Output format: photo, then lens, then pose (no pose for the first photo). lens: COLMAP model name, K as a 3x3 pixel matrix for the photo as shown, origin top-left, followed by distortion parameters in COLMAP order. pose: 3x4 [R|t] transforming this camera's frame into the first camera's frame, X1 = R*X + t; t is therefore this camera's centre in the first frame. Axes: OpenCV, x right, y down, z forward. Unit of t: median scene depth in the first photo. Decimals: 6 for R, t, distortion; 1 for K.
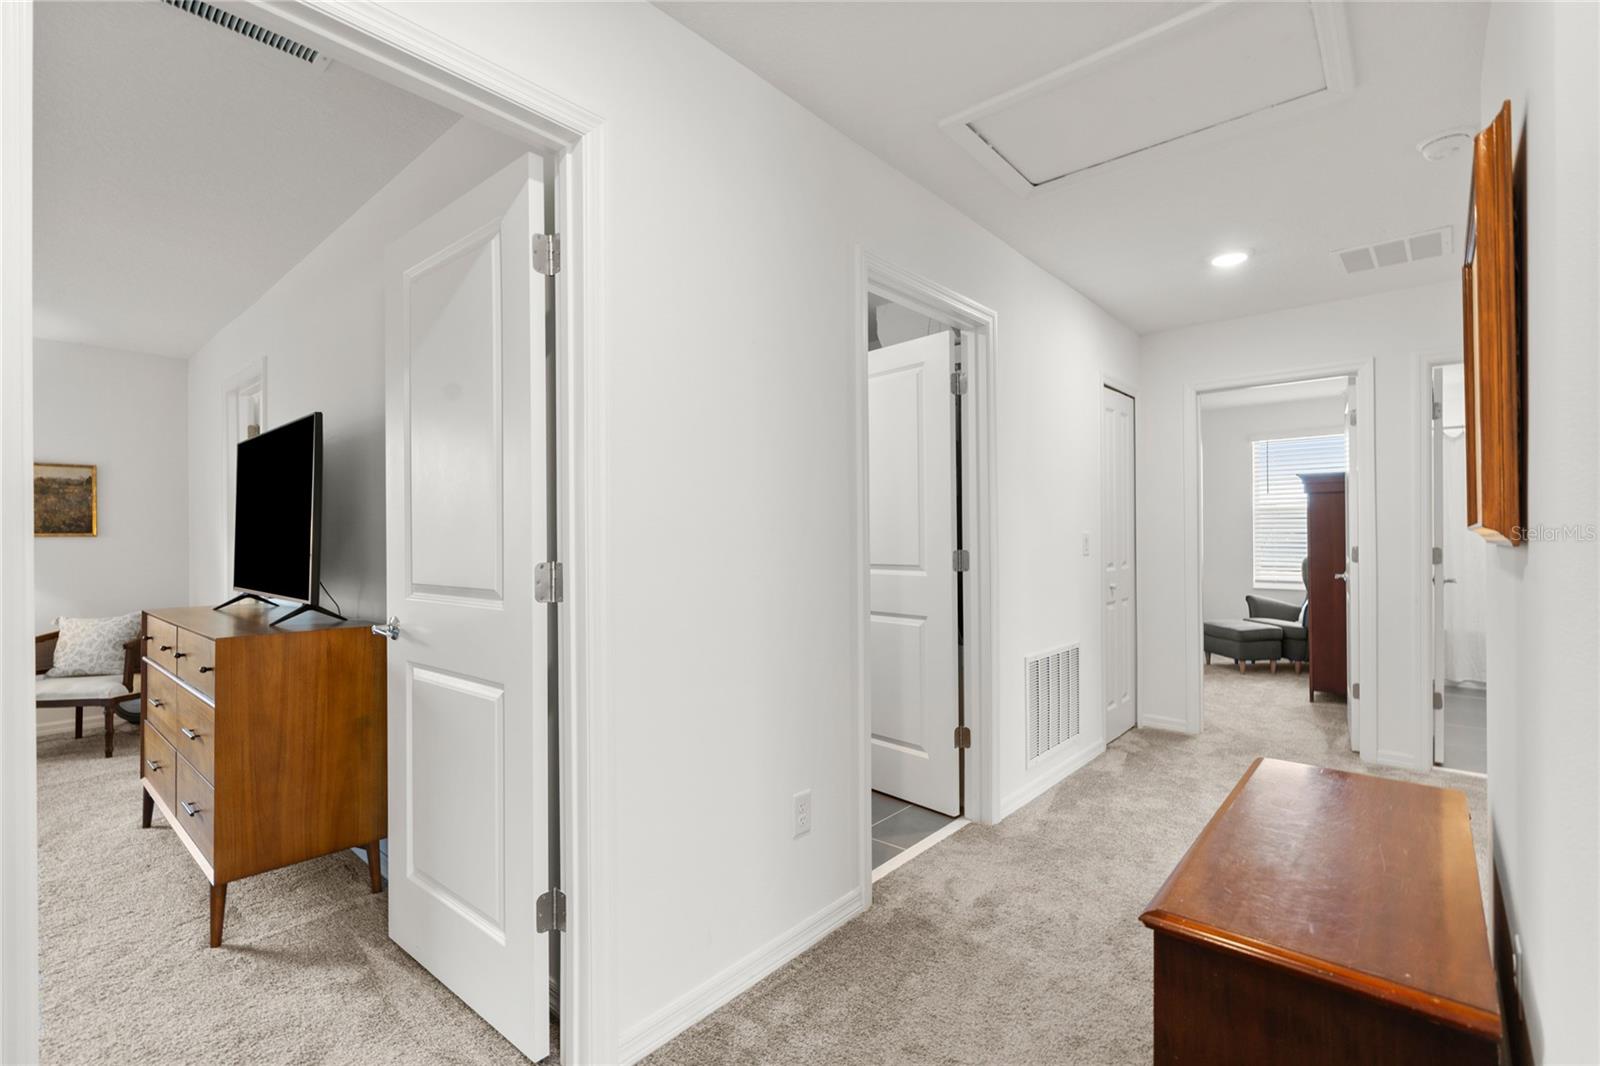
lens RADIAL K [[722.0, 0, 808.9], [0, 722.0, 530.9], [0, 0, 1]] dist [0.001810, 0.000398]
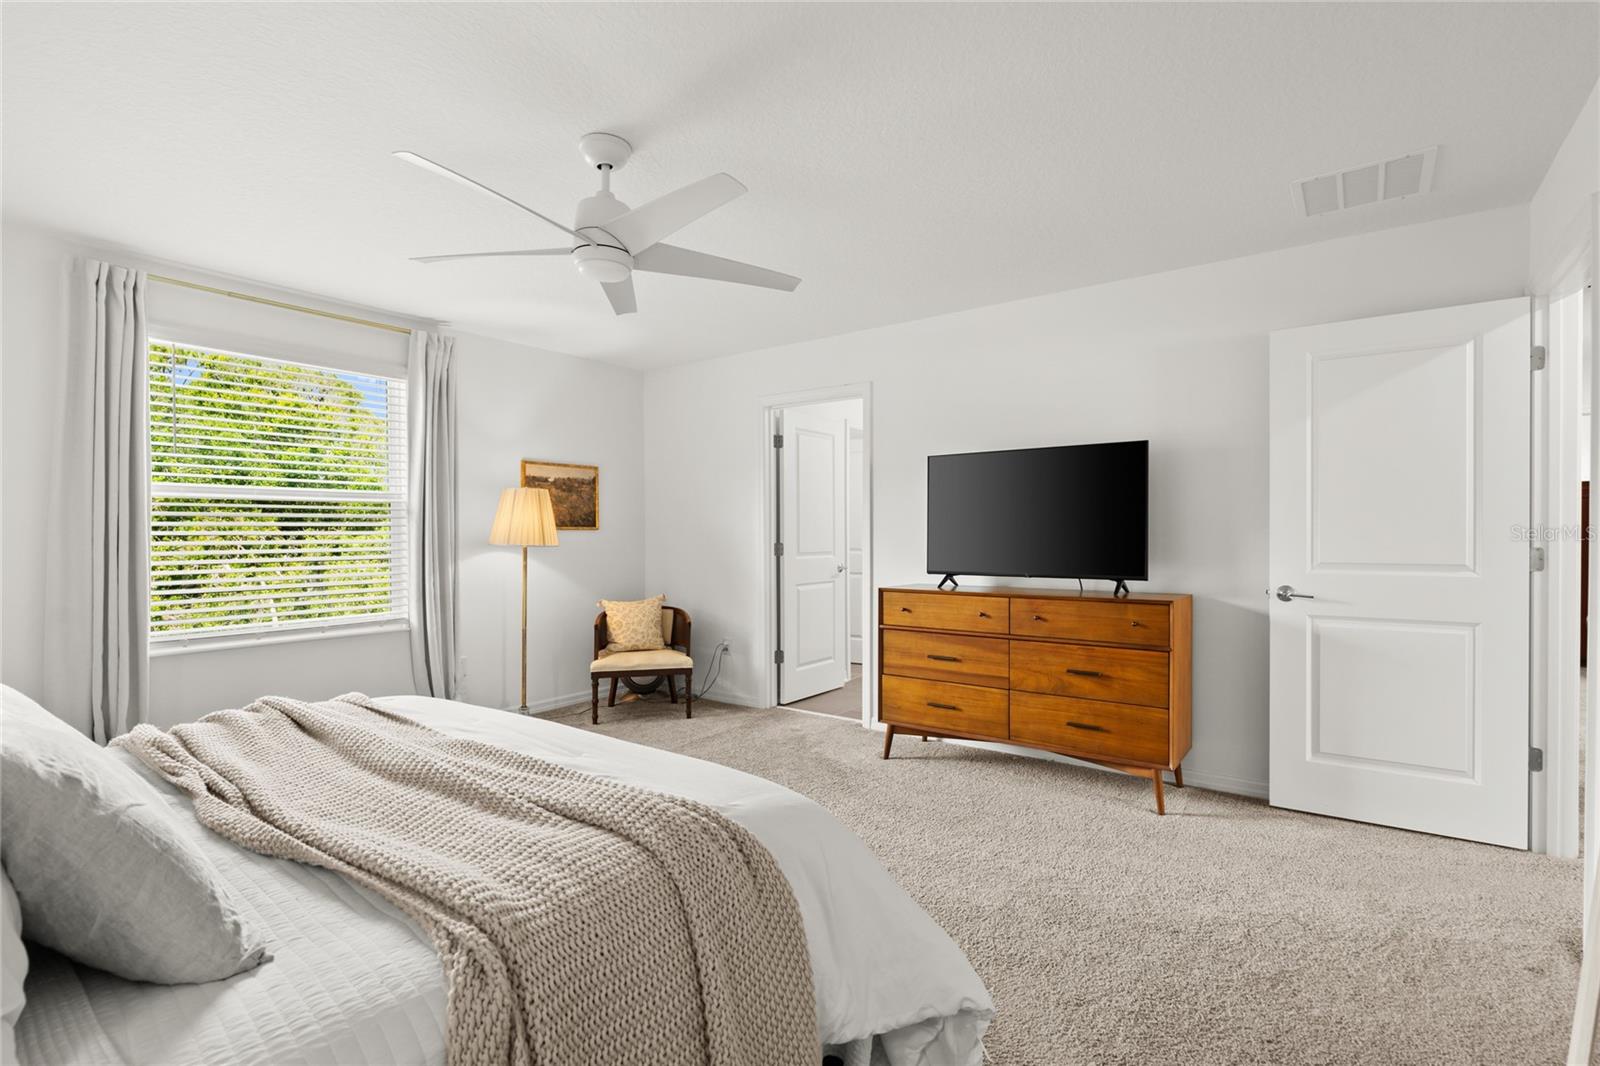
lens RADIAL K [[752.9, 0, 800.1], [0, 752.9, 528.9], [0, 0, 1]] dist [0.000443, 0.000227]
pose [[0.995987, 0.004181, 0.089403, -0.838547], [-0.004352, 0.999989, 0.001722, 0.003273], [-0.089395, -0.002105, 0.995994, -0.213730]]
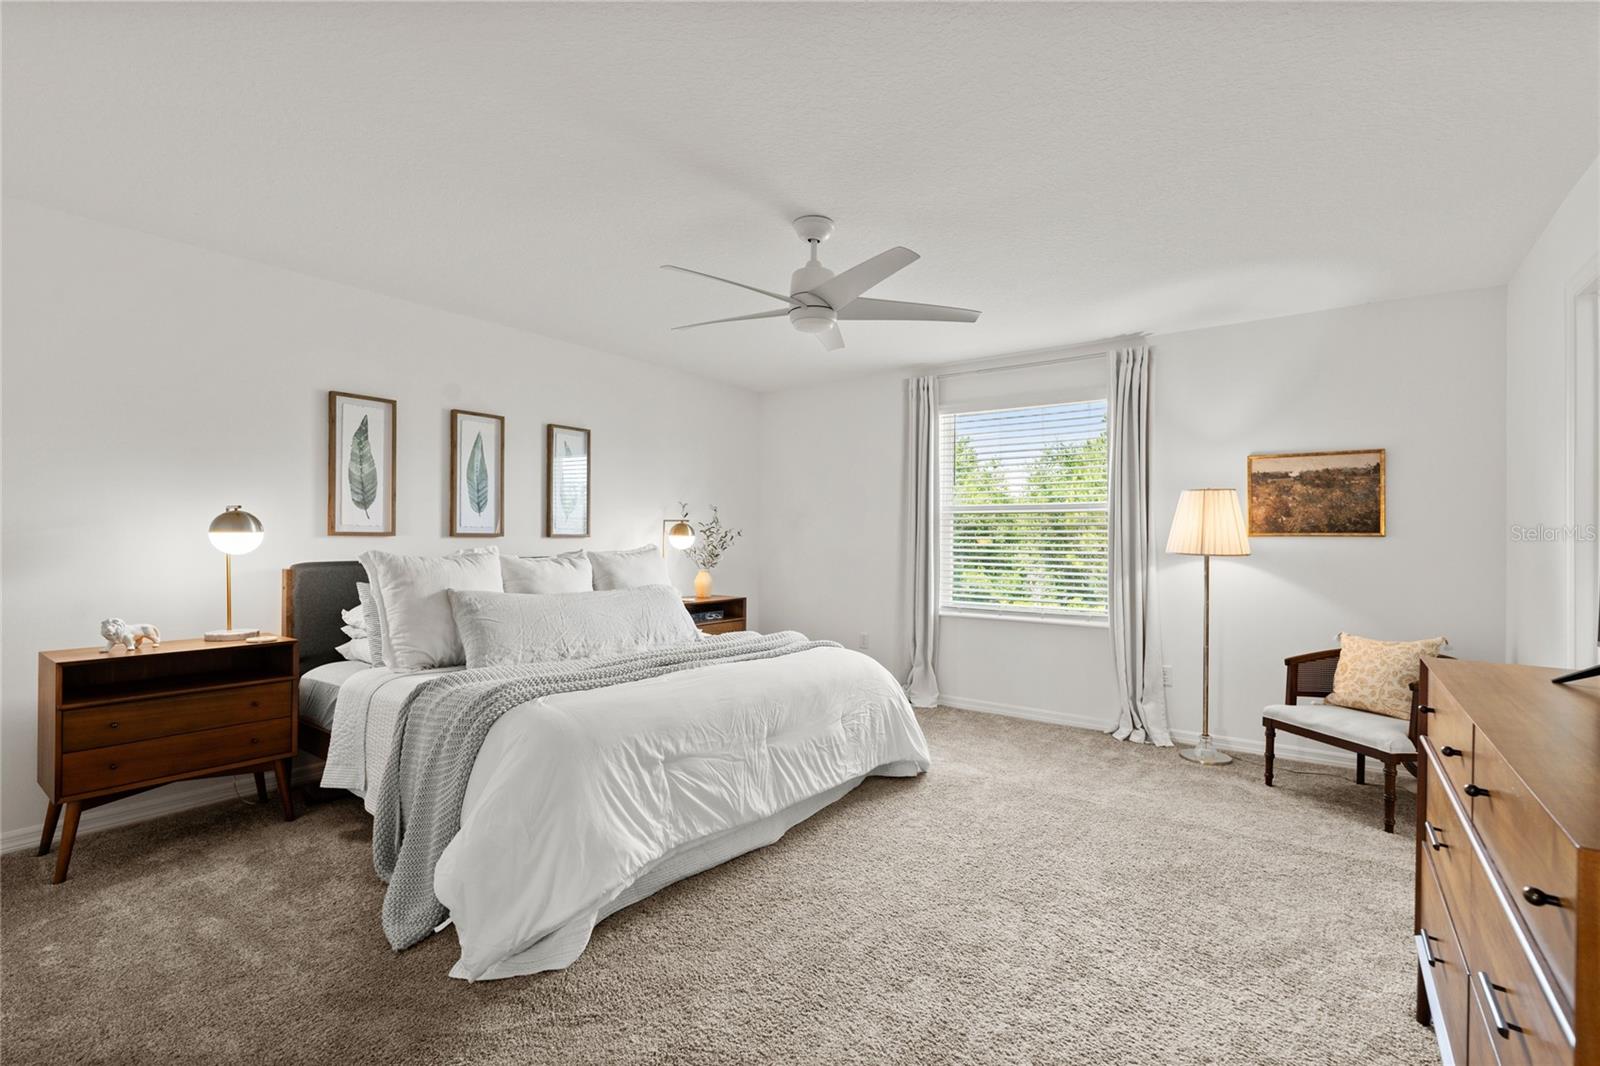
lens RADIAL K [[718.0, 0, 803.8], [0, 718.0, 537.7], [0, 0, 1]] dist [0.000122, 0.000310]
pose [[0.086212, 0.009444, -0.996232, -0.262400], [-0.002238, 0.999954, 0.009286, 0.002819], [0.996274, 0.001429, 0.086229, 0.309059]]
